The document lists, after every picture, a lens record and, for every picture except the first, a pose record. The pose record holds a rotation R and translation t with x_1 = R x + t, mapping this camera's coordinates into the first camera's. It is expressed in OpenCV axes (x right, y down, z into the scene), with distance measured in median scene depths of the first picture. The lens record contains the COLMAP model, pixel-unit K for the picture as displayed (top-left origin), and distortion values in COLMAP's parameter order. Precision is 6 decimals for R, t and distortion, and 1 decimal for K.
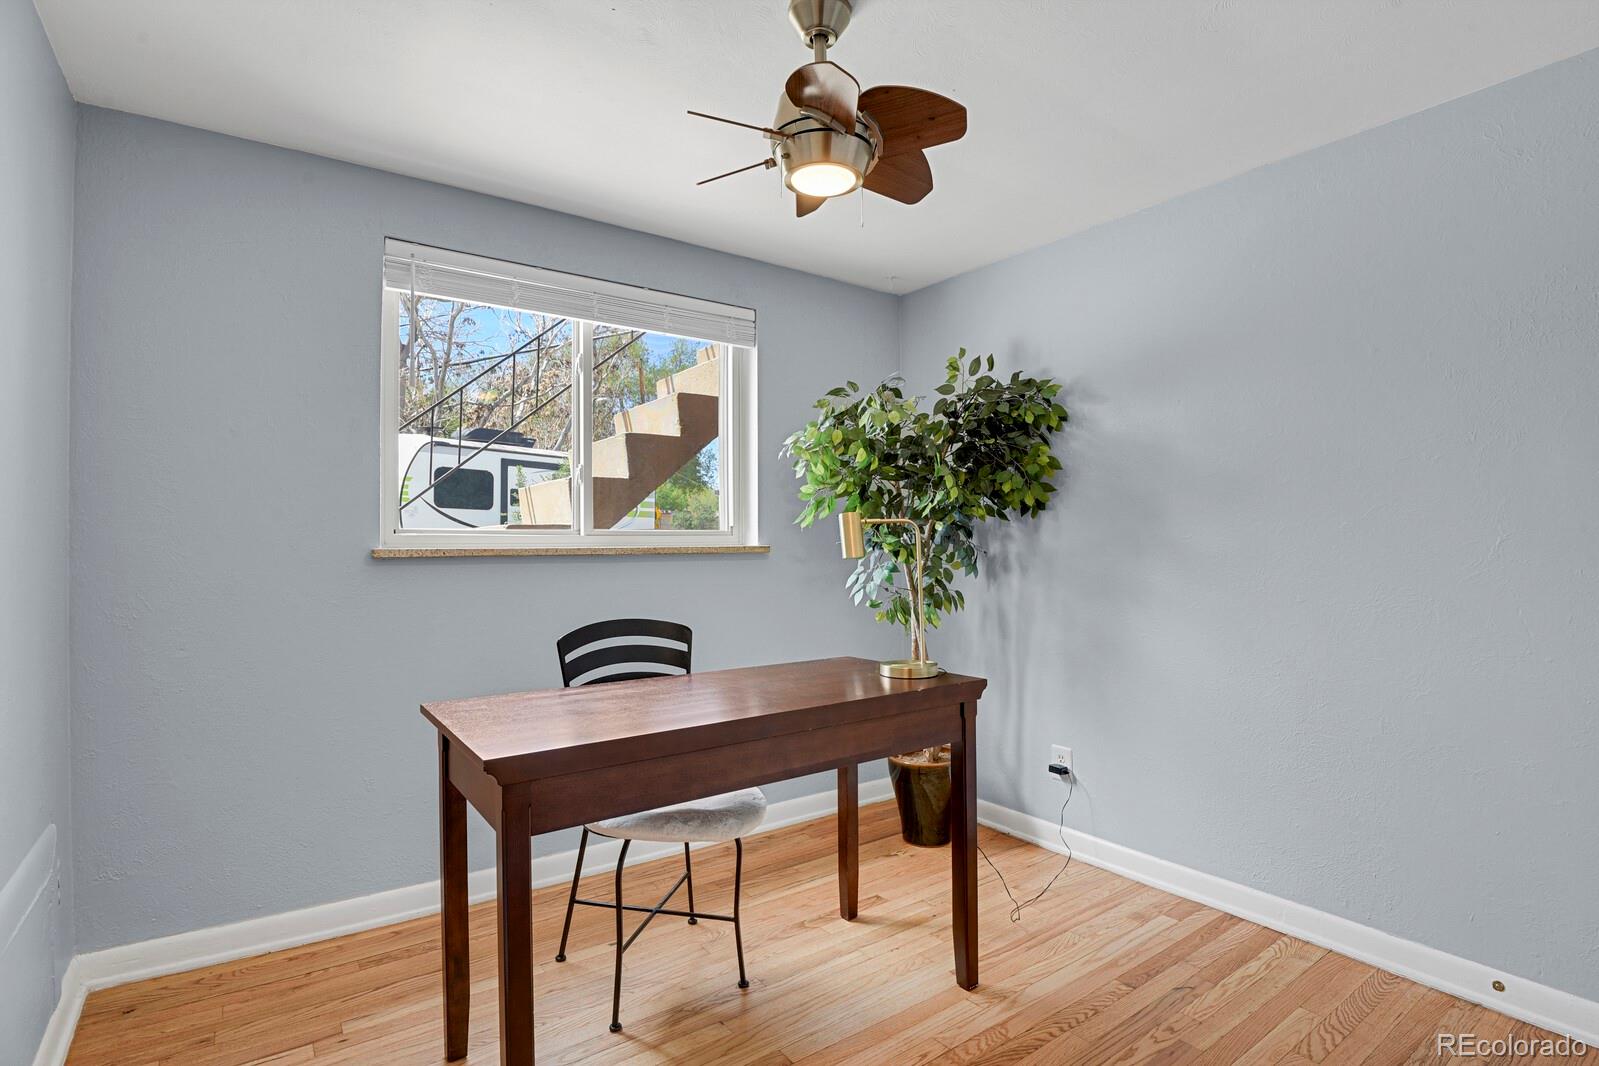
lens RADIAL K [[793.1, 0, 807.8], [0, 793.1, 537.9], [0, 0, 1]] dist [-0.024703, -0.001078]
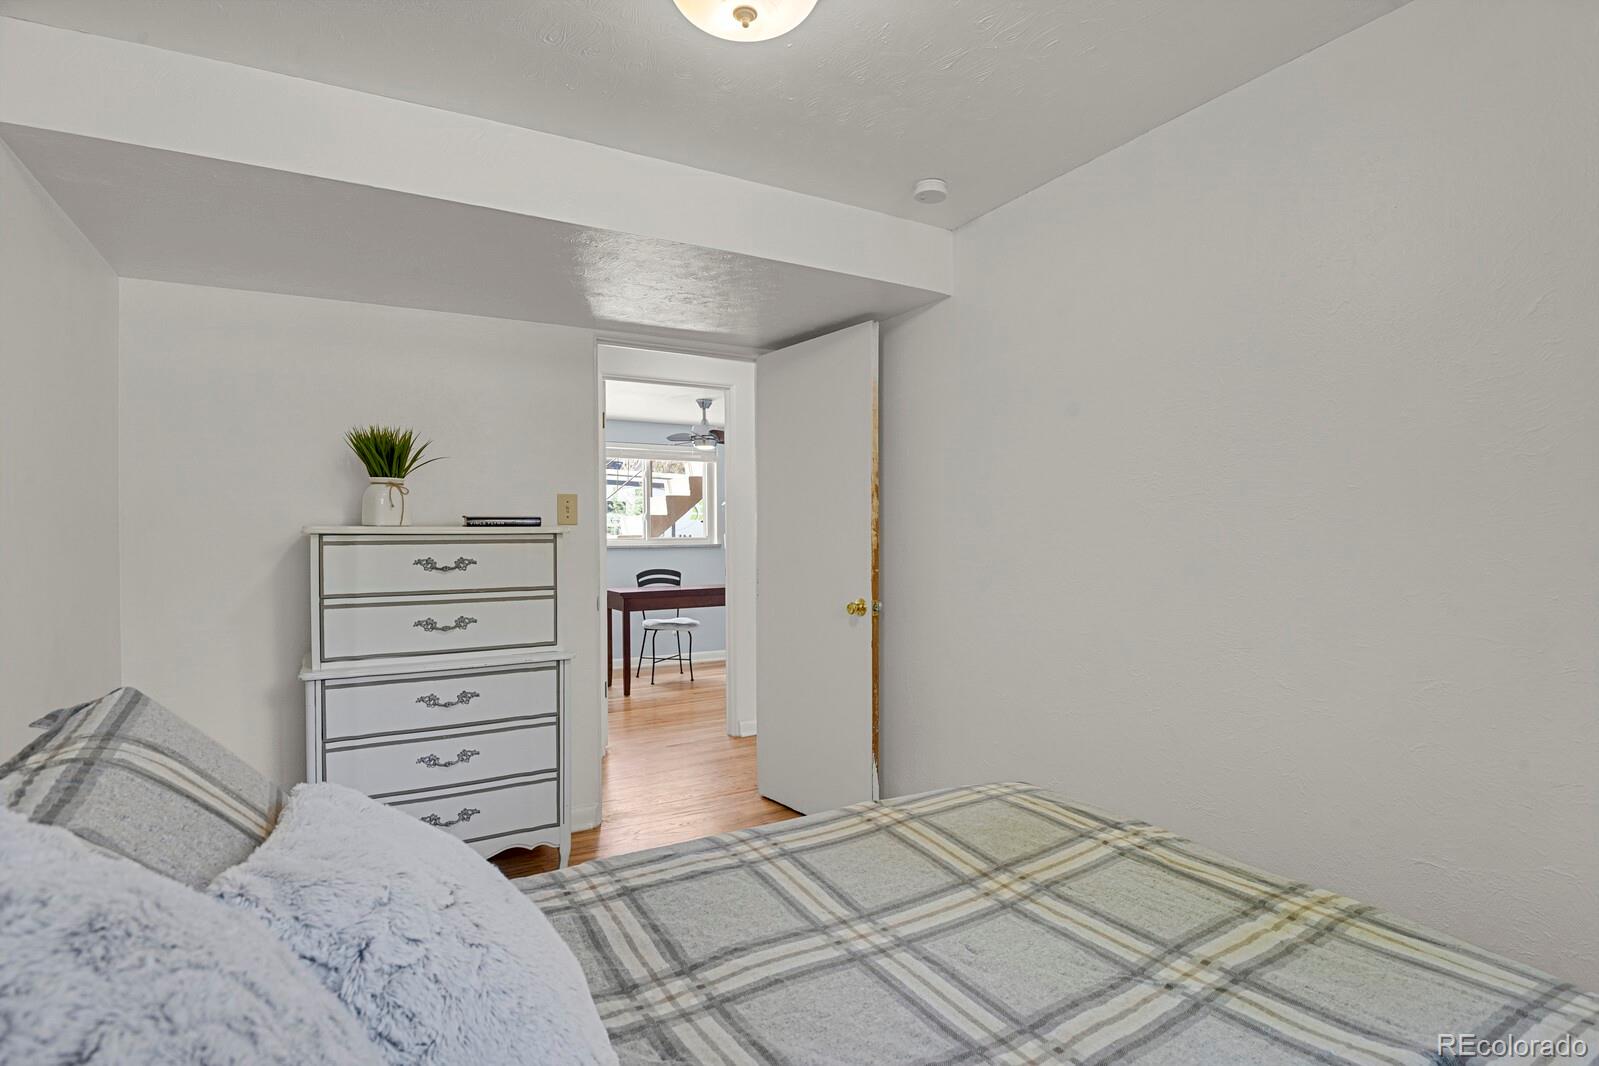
lens RADIAL K [[793.1, 0, 807.8], [0, 793.1, 537.9], [0, 0, 1]] dist [-0.024703, -0.001078]
pose [[0.995139, -0.004936, -0.098355, 0.616534], [0.005691, 0.999956, 0.007395, -0.034304], [0.098314, -0.007919, 0.995124, -1.893690]]
